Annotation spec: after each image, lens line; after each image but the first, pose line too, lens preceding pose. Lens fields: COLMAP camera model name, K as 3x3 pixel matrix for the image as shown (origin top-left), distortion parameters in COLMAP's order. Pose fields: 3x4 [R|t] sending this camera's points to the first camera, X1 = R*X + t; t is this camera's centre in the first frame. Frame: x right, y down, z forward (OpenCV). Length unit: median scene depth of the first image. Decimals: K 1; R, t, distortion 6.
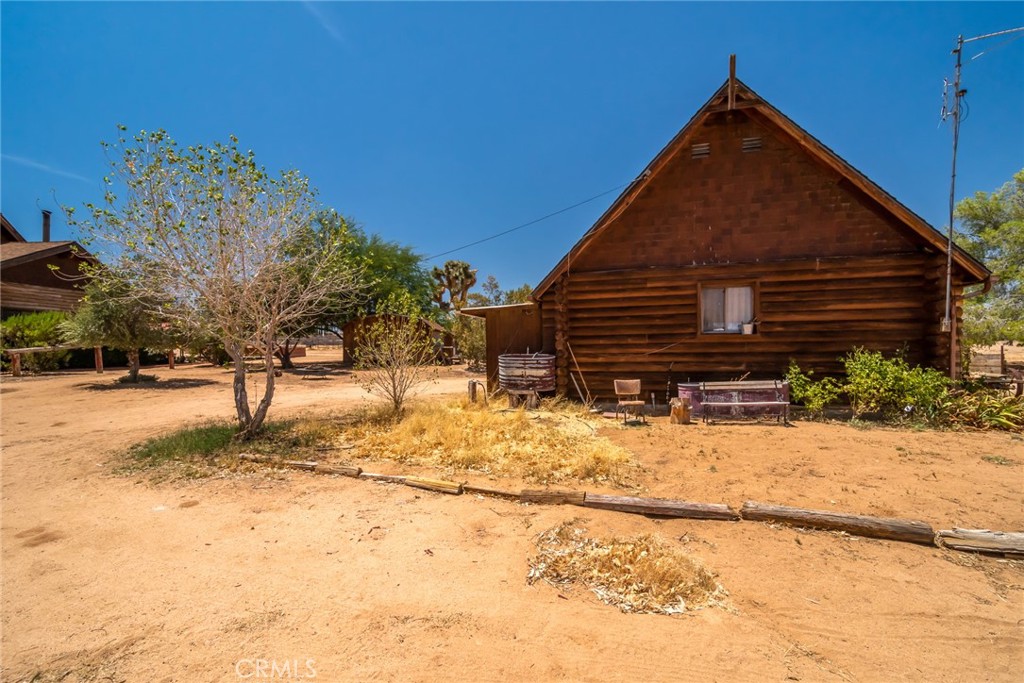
lens RADIAL K [[472.5, 0, 512.3], [0, 472.5, 349.0], [0, 0, 1]] dist [-0.000437, -0.000352]
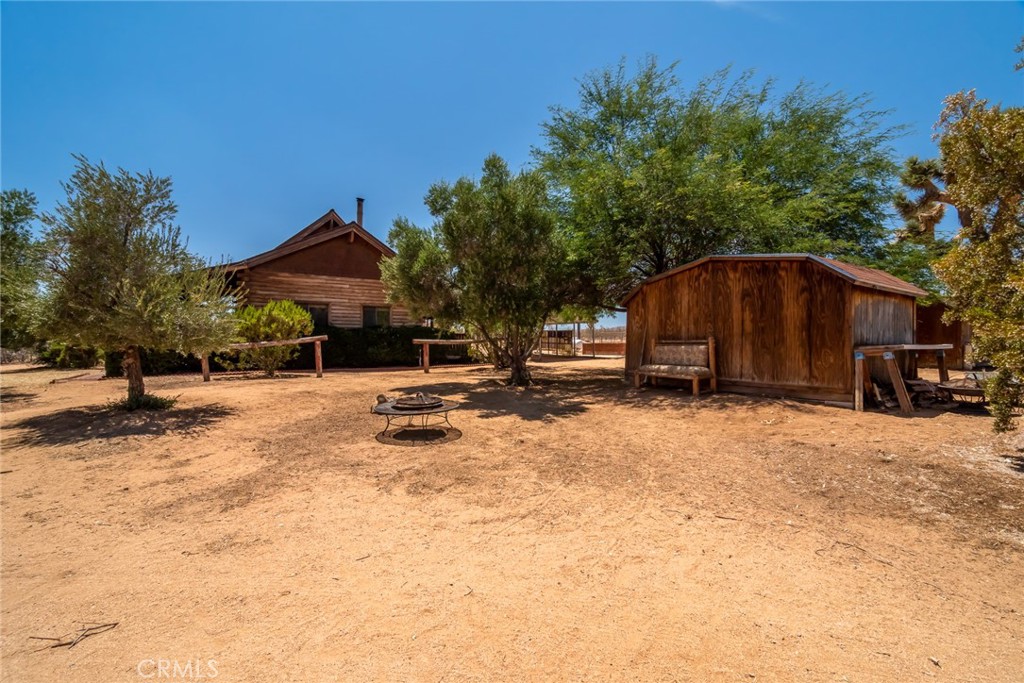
lens RADIAL K [[472.5, 0, 512.3], [0, 472.5, 349.0], [0, 0, 1]] dist [-0.000437, -0.000352]
pose [[0.606128, 0.011131, -0.795289, -0.051960], [-0.004759, 0.999935, 0.010368, -0.003669], [0.795353, -0.002500, 0.606141, 0.597335]]
